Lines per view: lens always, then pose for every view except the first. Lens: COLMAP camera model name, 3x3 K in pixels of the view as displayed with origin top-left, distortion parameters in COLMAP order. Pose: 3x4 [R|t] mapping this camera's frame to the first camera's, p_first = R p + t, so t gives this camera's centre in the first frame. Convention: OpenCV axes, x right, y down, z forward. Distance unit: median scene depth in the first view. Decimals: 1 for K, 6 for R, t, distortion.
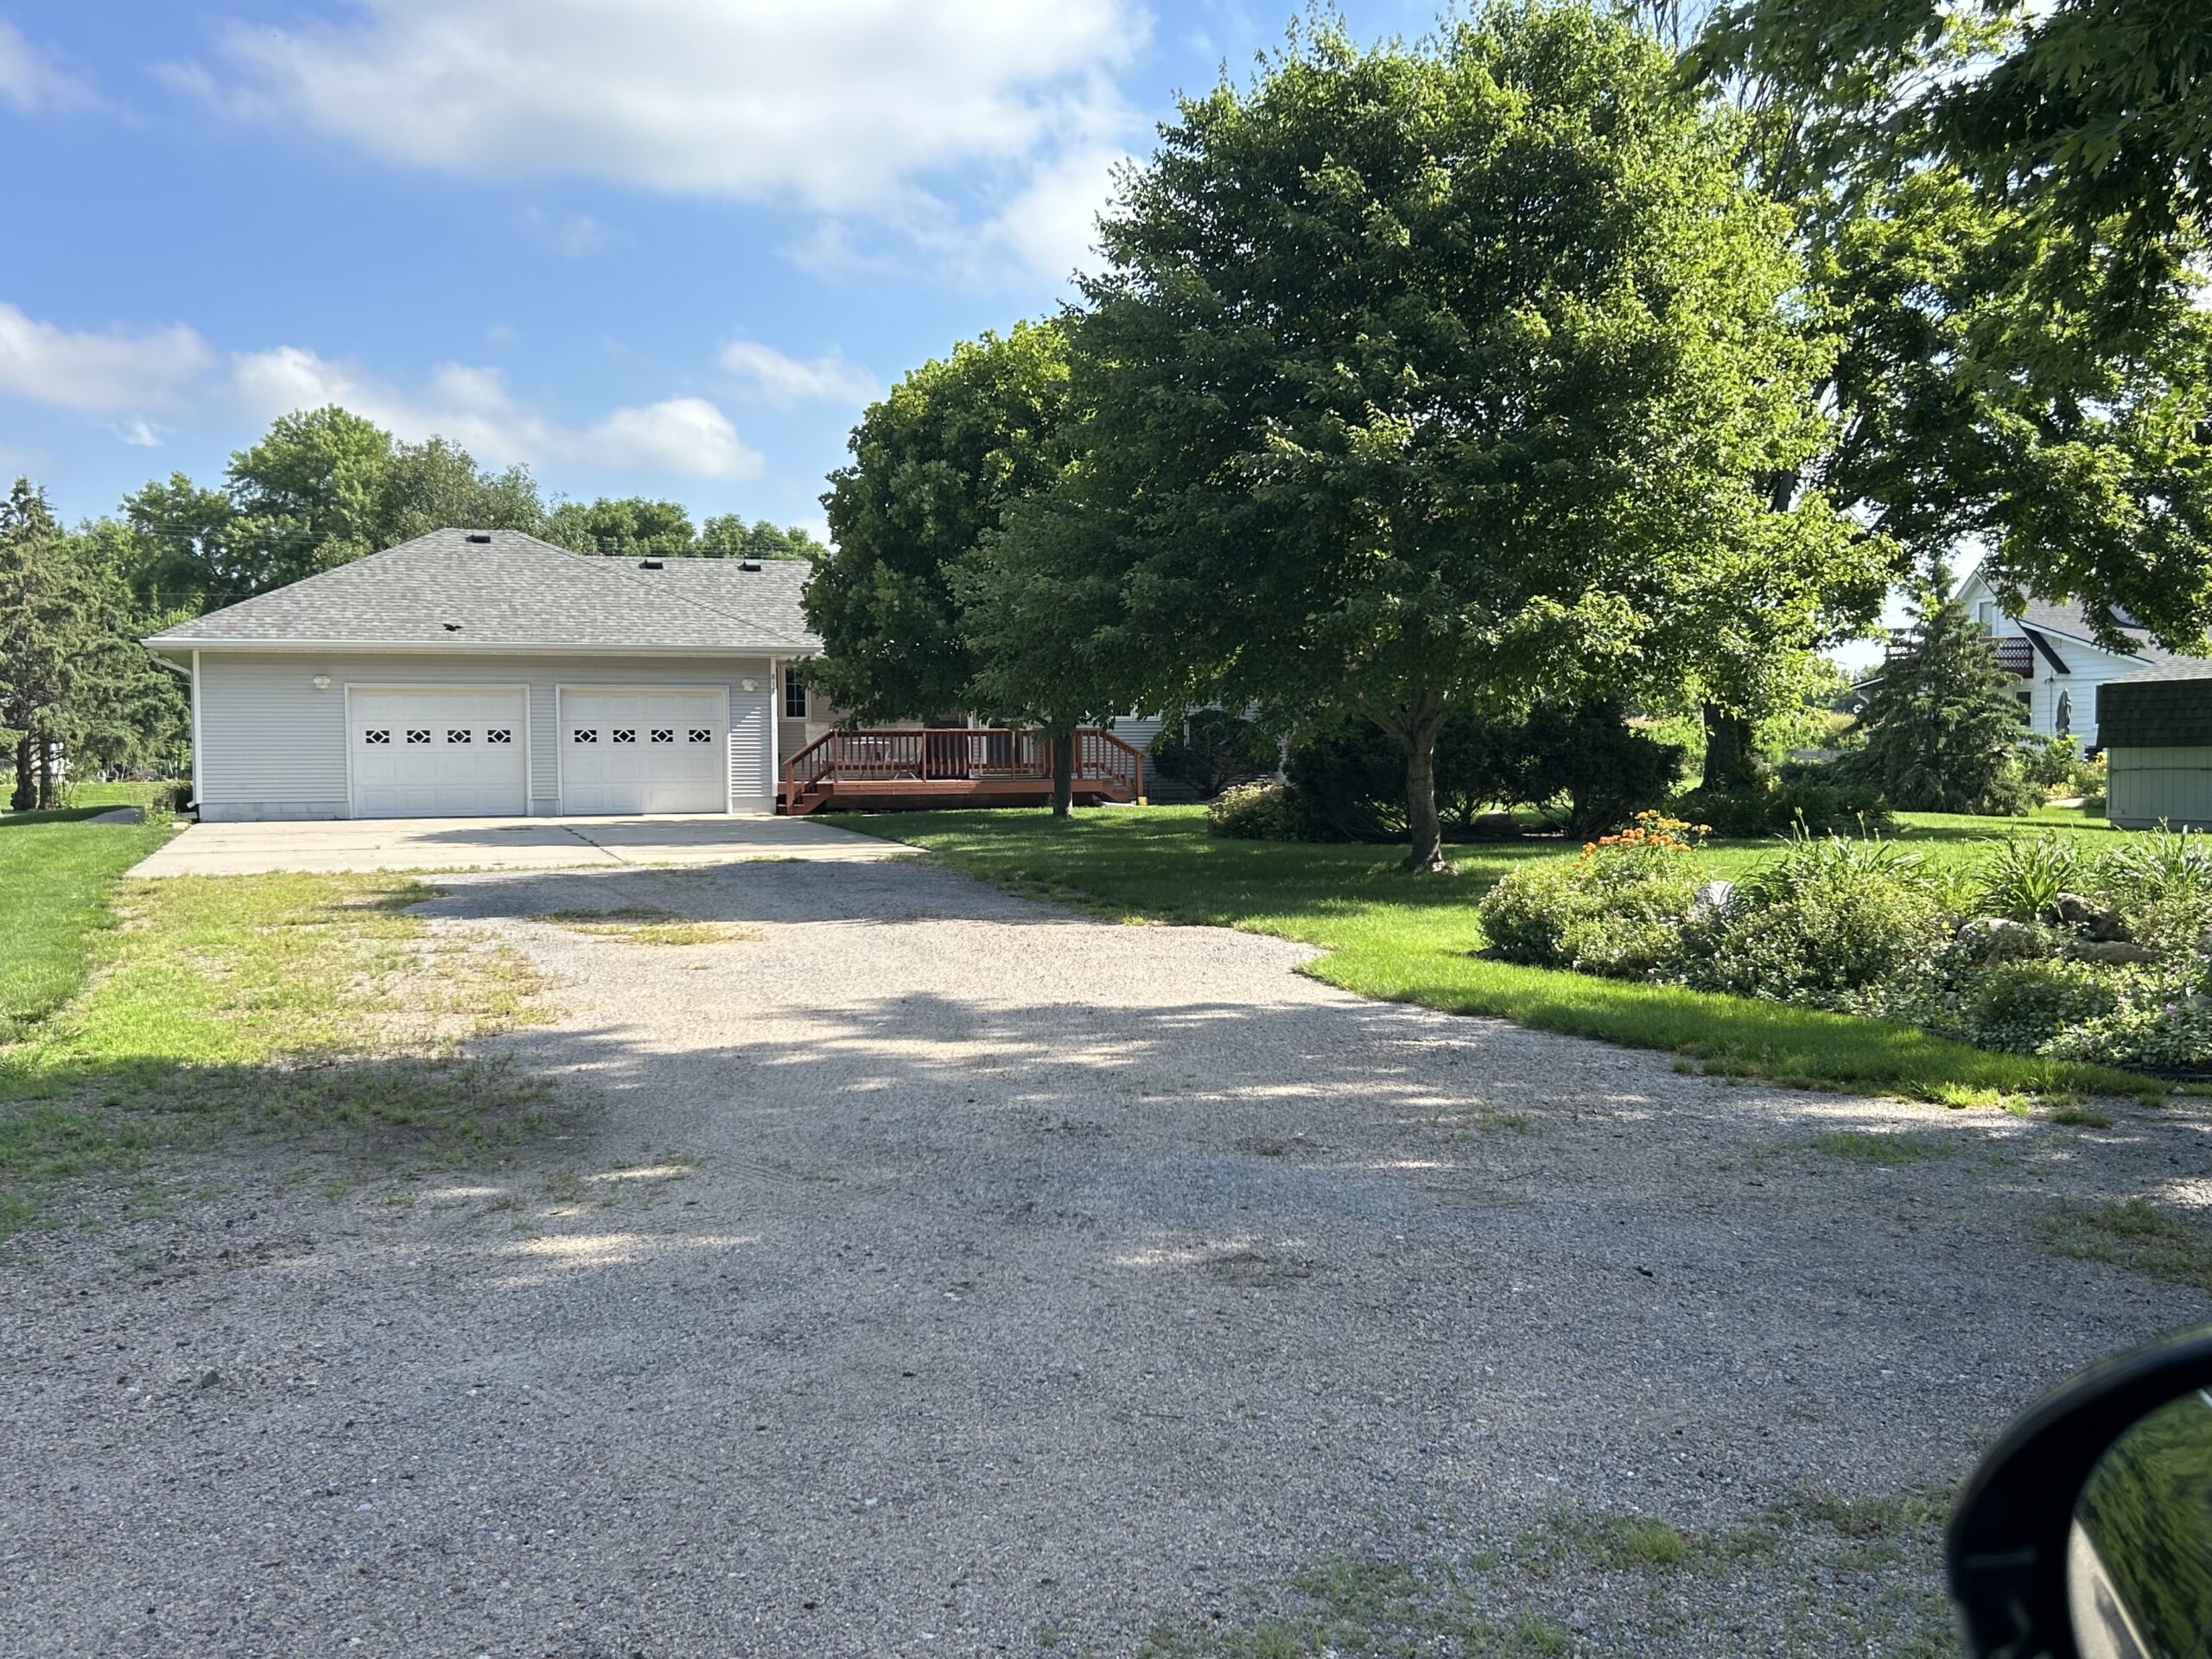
lens RADIAL K [[2270.3, 0, 1171.5], [0, 2270.3, 824.9], [0, 0, 1]] dist [-0.018030, 0.063733]
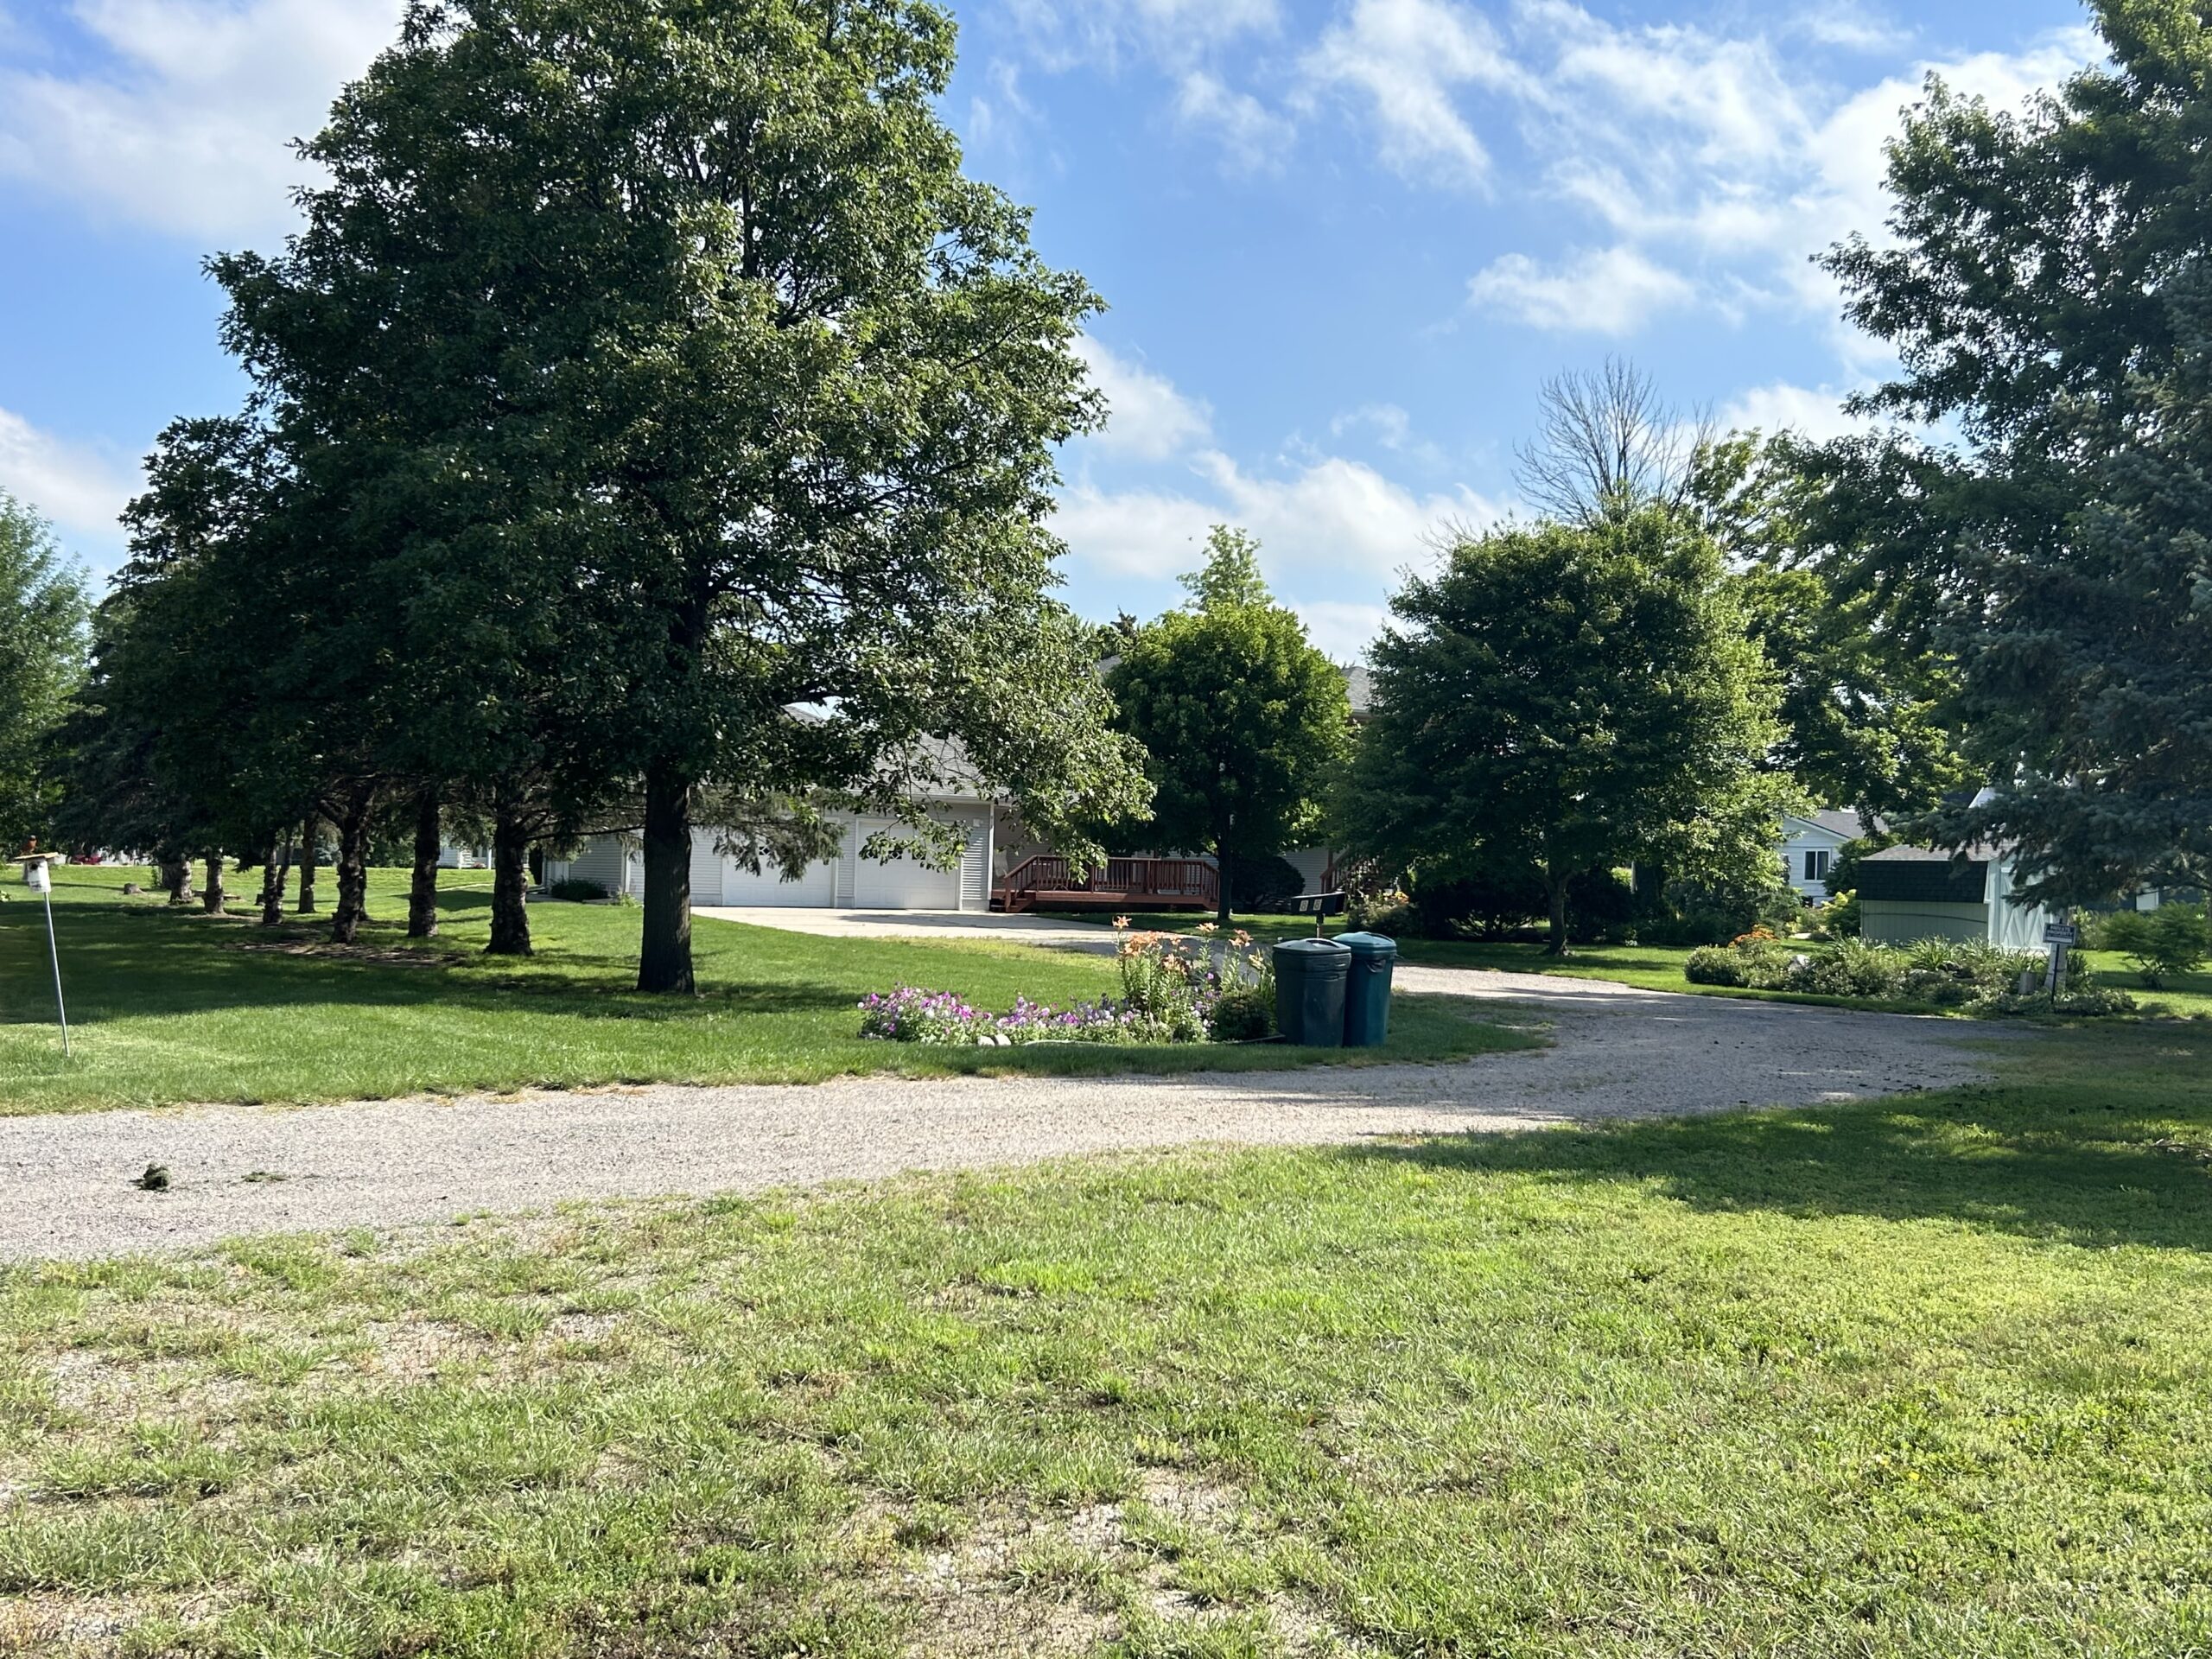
lens RADIAL K [[2270.3, 0, 1171.5], [0, 2270.3, 824.9], [0, 0, 1]] dist [-0.018030, 0.063733]
pose [[0.987078, 0.041824, 0.154686, -0.511561], [-0.033810, 0.997964, -0.054082, 0.025940], [-0.156633, 0.048153, 0.986482, -0.821175]]
